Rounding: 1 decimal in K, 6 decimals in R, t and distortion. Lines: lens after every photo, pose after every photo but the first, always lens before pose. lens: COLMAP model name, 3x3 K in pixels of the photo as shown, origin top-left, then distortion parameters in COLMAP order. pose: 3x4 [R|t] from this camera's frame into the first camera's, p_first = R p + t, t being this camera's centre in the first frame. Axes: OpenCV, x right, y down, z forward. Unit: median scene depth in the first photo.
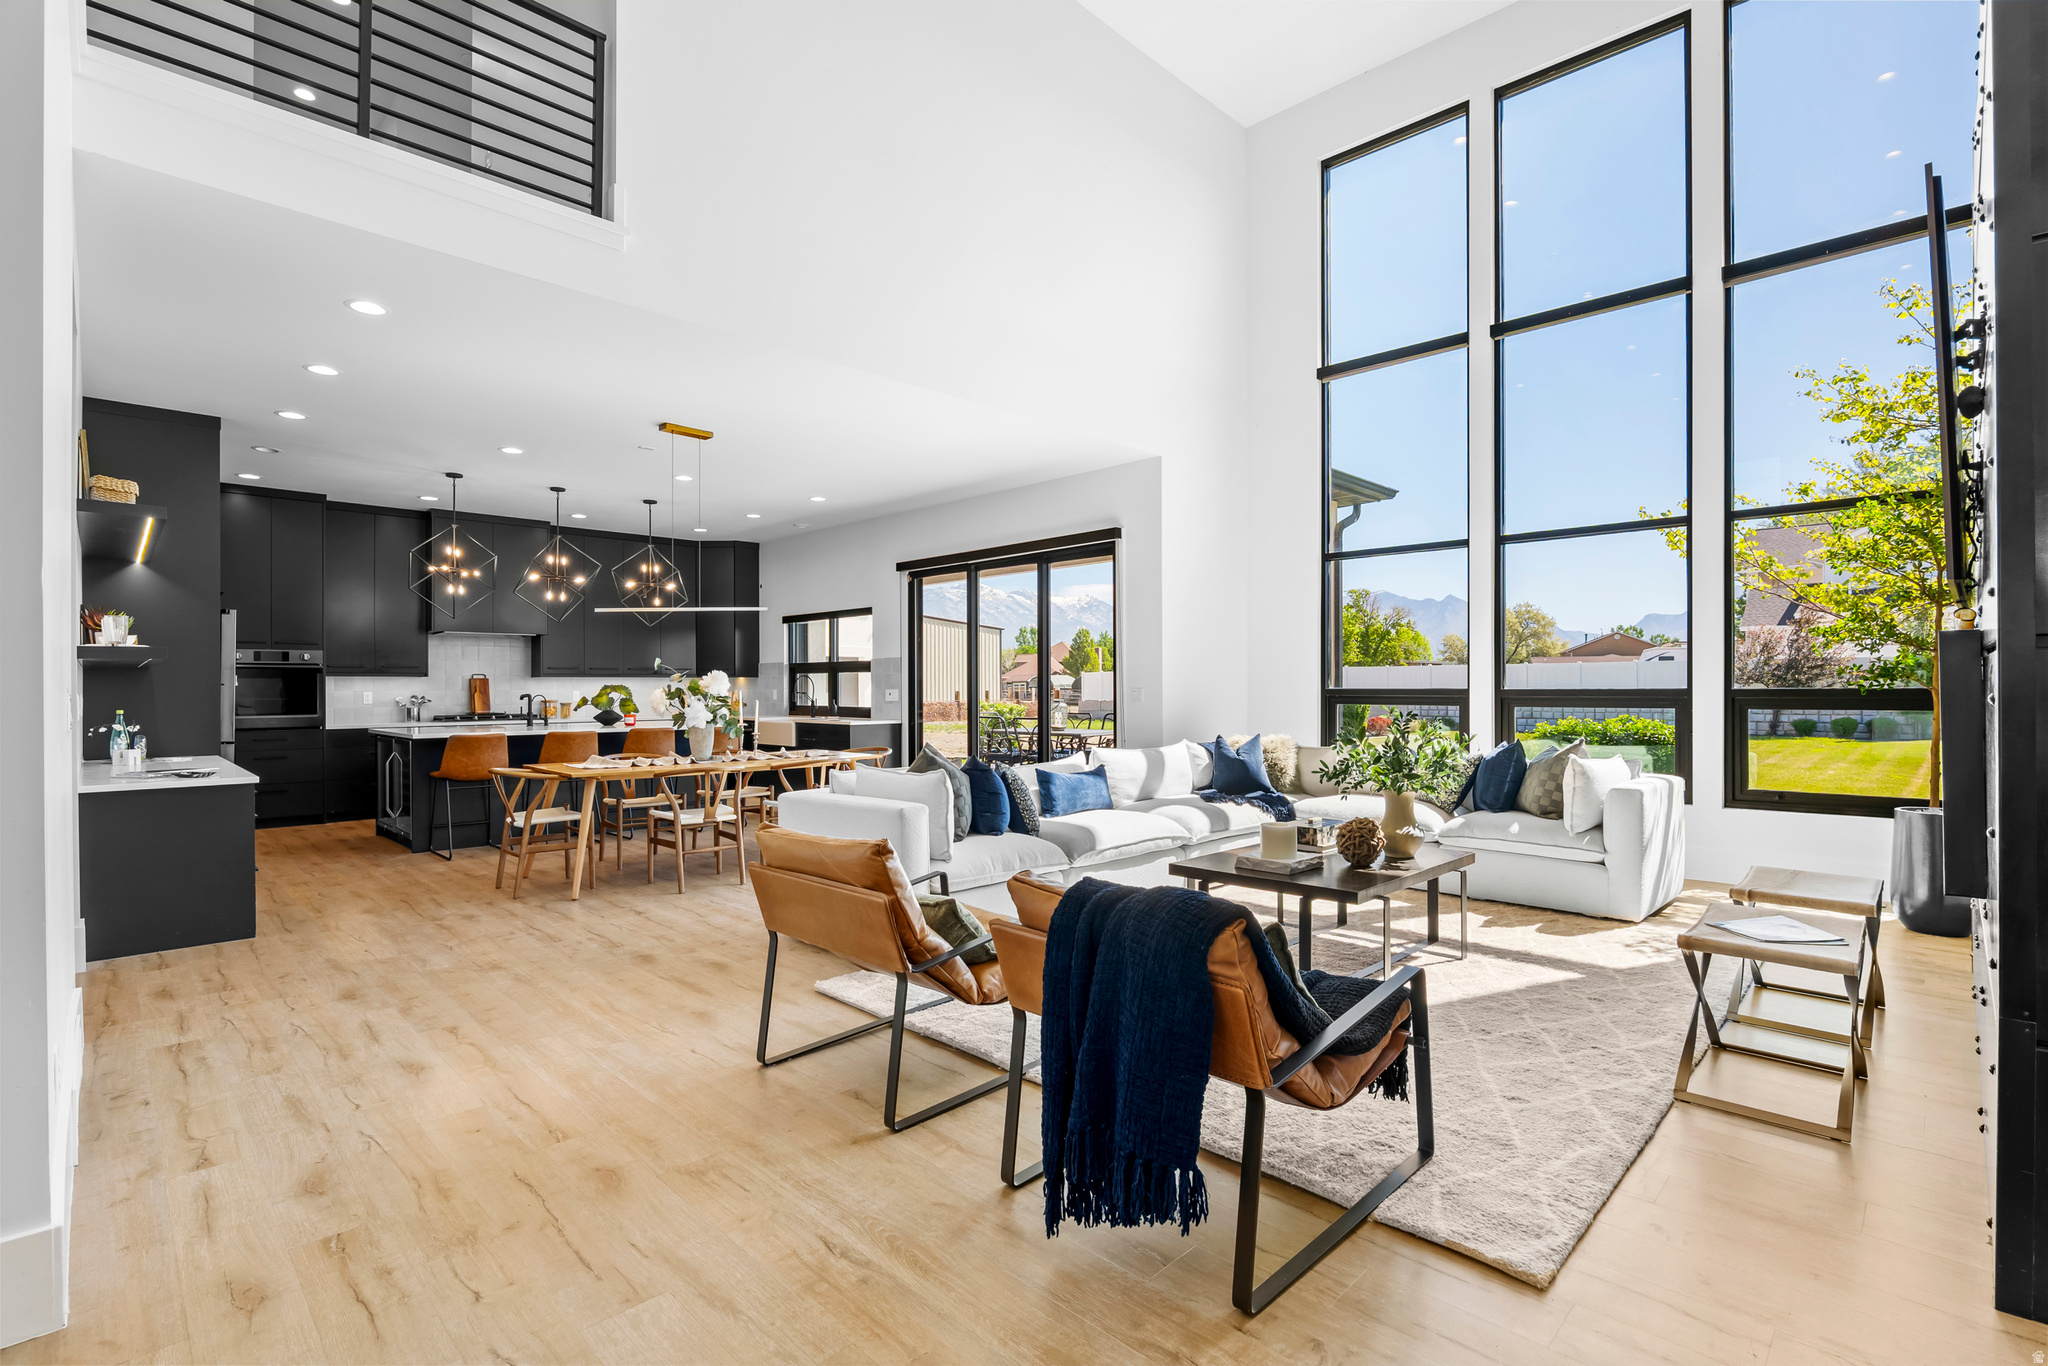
lens RADIAL K [[947.0, 0, 1030.9], [0, 947.0, 682.8], [0, 0, 1]] dist [-0.020402, 0.003233]
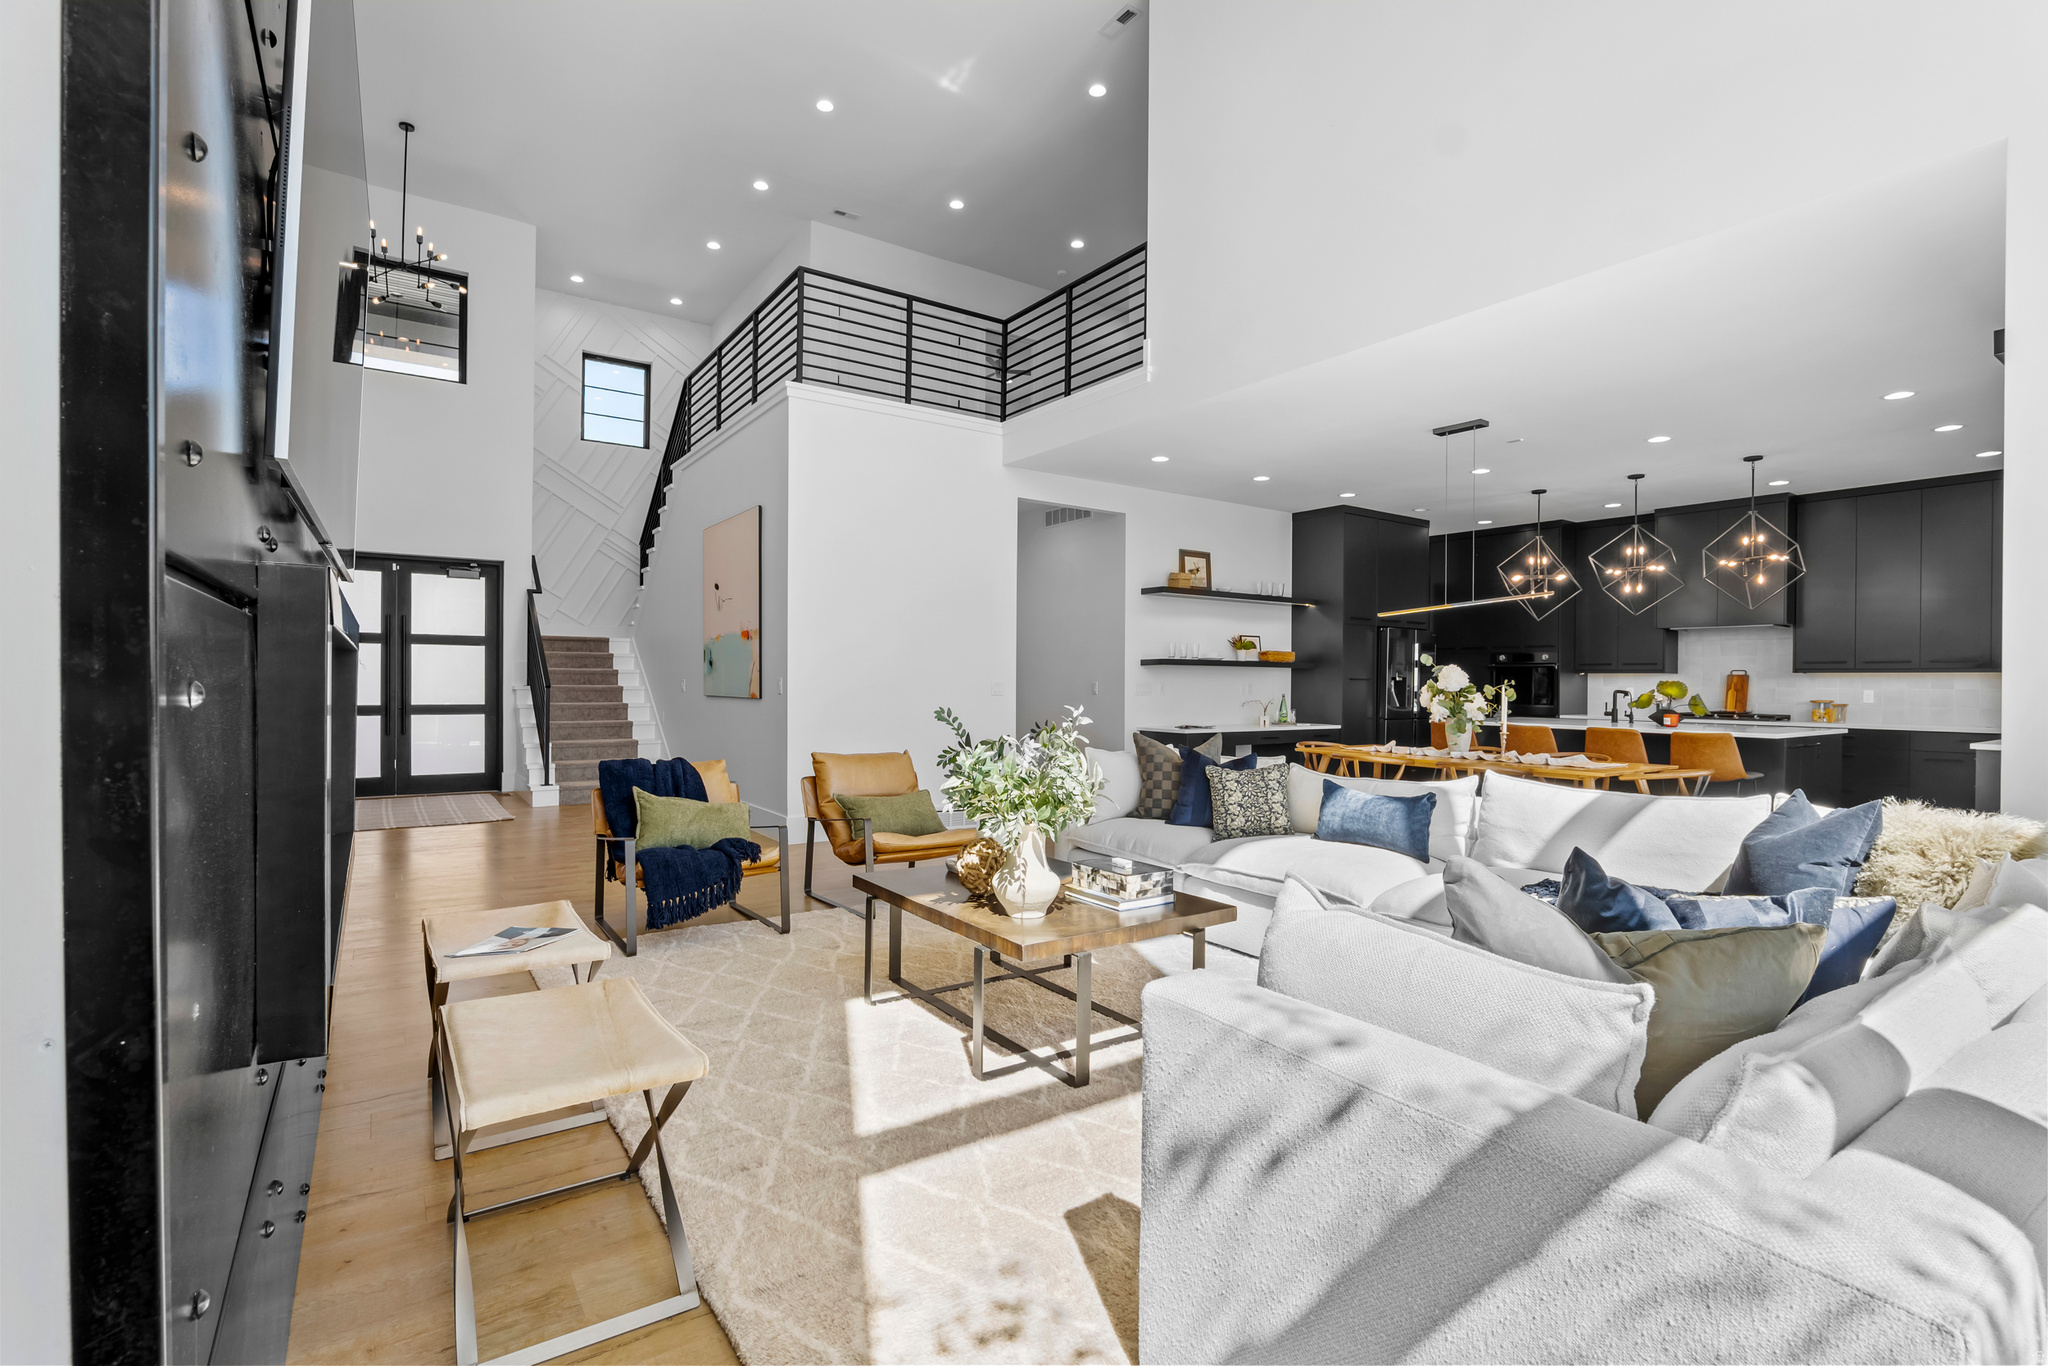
lens RADIAL K [[947.0, 0, 1023.2], [0, 947.0, 683.9], [0, 0, 1]] dist [-0.020402, 0.003233]
pose [[-0.177689, 0.005946, -0.984069, 0.562872], [-0.002247, 0.999977, 0.006448, 0.000132], [0.984084, 0.003357, -0.177672, 0.573506]]
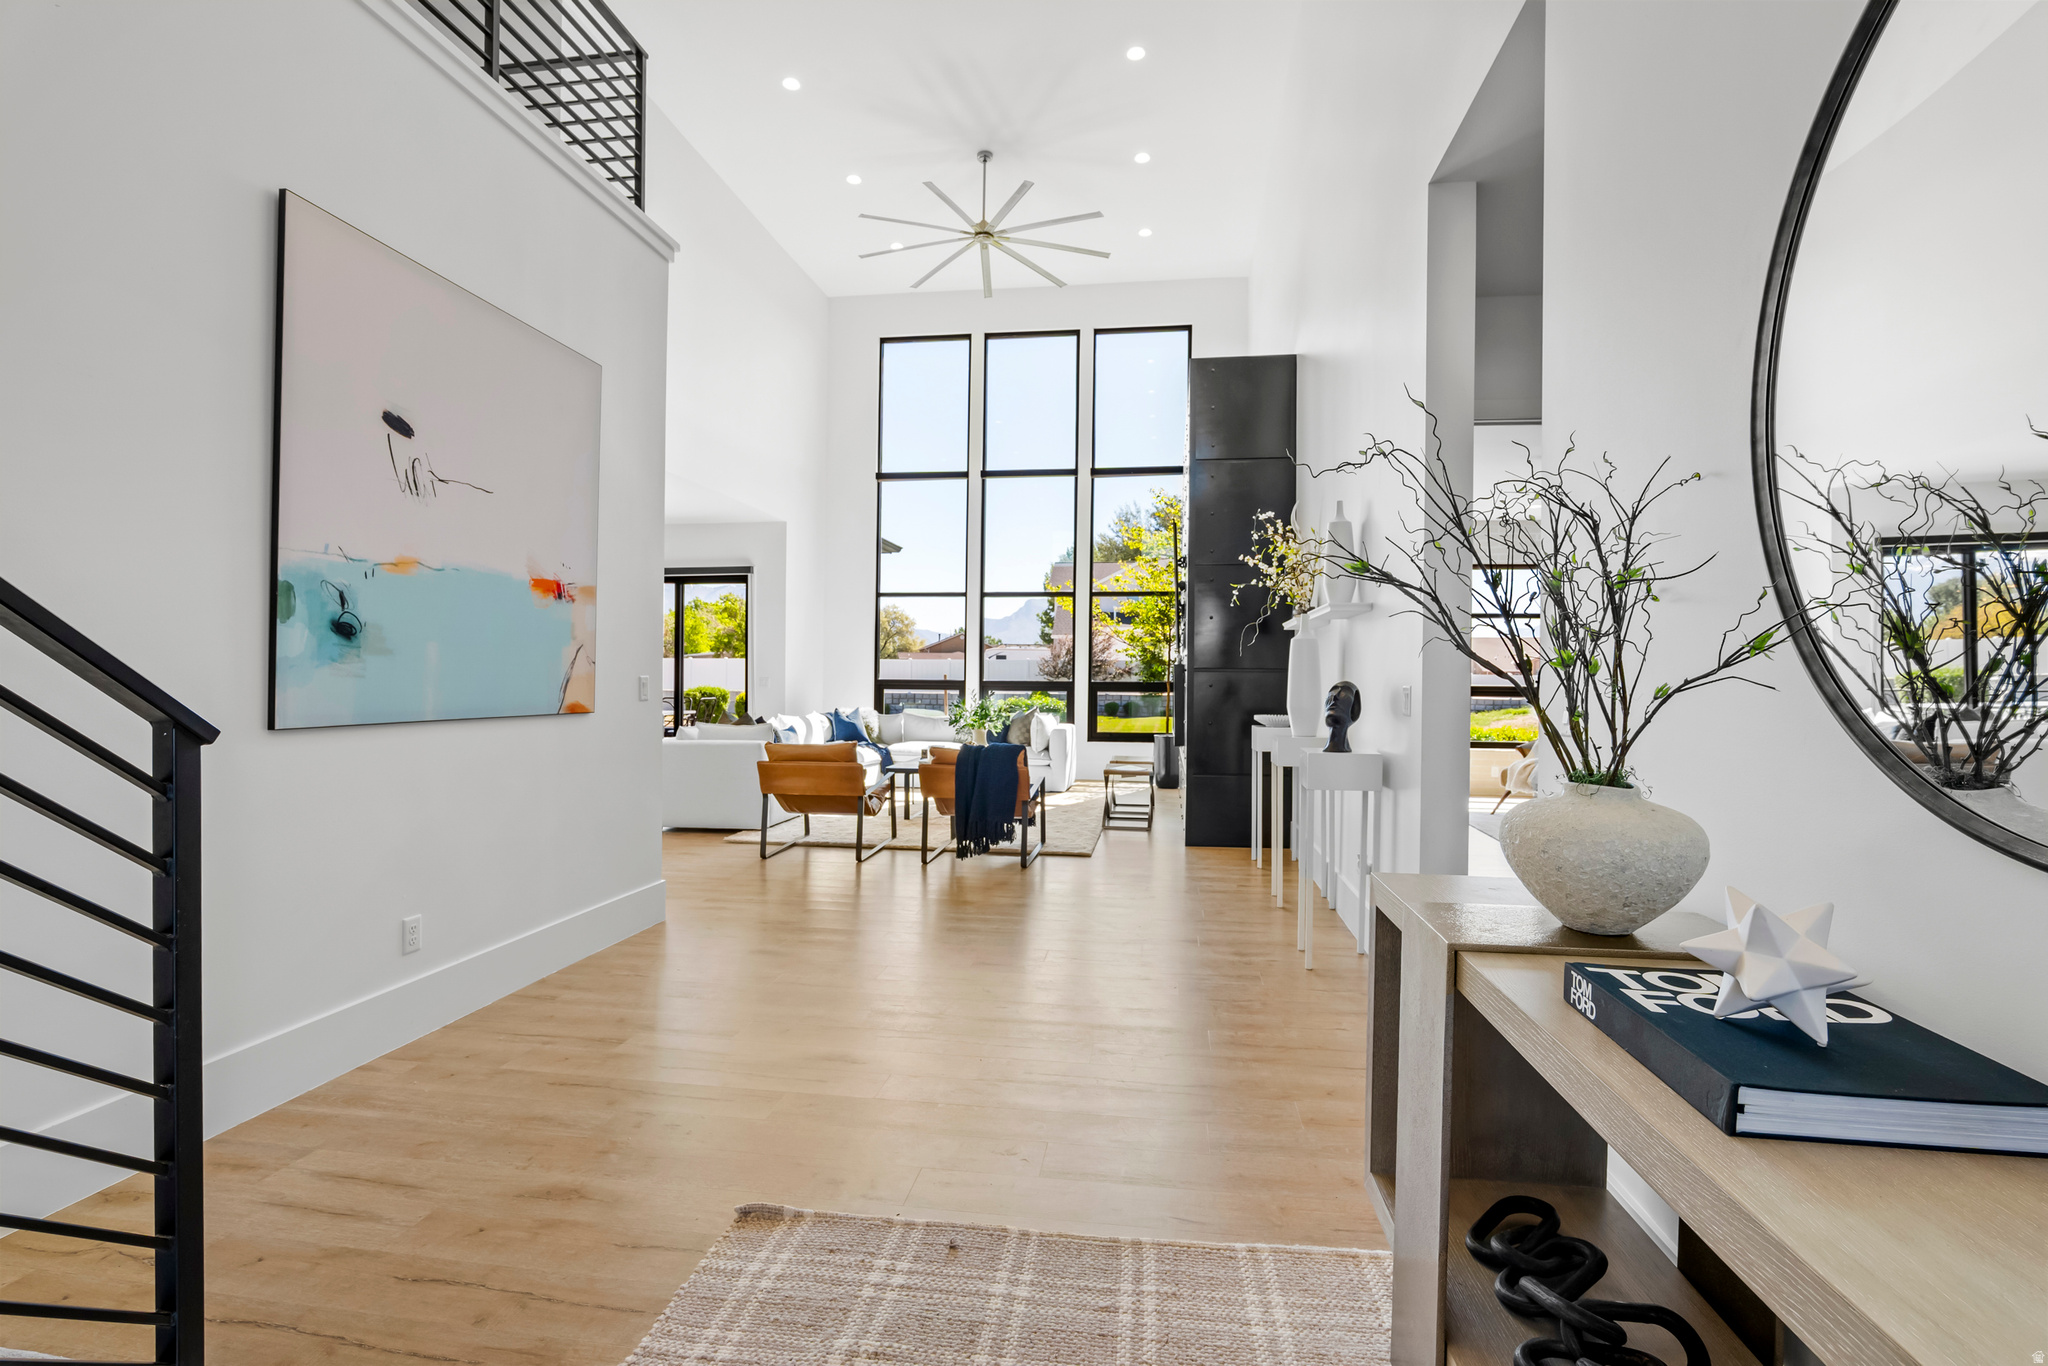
lens RADIAL K [[947.0, 0, 1028.7], [0, 947.0, 679.8], [0, 0, 1]] dist [-0.020402, 0.003233]
pose [[0.804337, 0.010315, 0.594083, -0.392129], [-0.015202, 0.999879, 0.003222, -0.001988], [-0.593978, -0.011623, 0.804397, -0.381327]]
